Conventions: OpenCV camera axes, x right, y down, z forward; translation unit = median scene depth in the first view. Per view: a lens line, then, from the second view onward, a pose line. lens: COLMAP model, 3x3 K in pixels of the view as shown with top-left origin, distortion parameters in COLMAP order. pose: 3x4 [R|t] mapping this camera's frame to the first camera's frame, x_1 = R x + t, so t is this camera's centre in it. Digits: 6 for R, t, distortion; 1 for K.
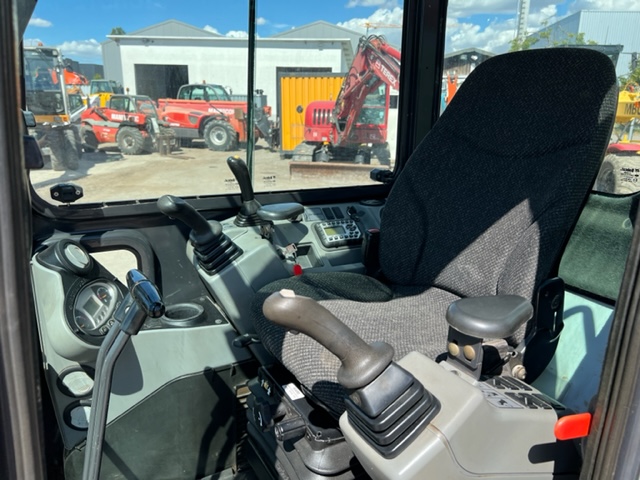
lens RADIAL K [[477.0, 0, 326.0], [0, 477.0, 238.6], [0, 0, 1]] dist [0.086300, -0.127563]
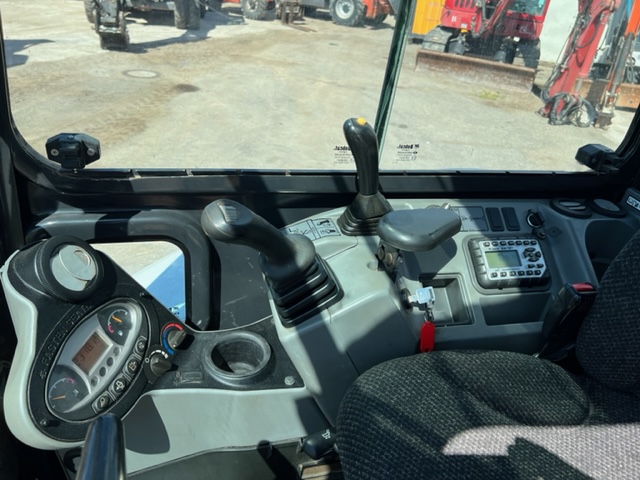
lens RADIAL K [[477.0, 0, 326.0], [0, 477.0, 238.6], [0, 0, 1]] dist [0.086300, -0.127563]
pose [[0.963251, 0.199977, -0.179321, -0.088953], [-0.153498, 0.957687, 0.243461, -0.149736], [0.220421, -0.206989, 0.953190, 0.392029]]
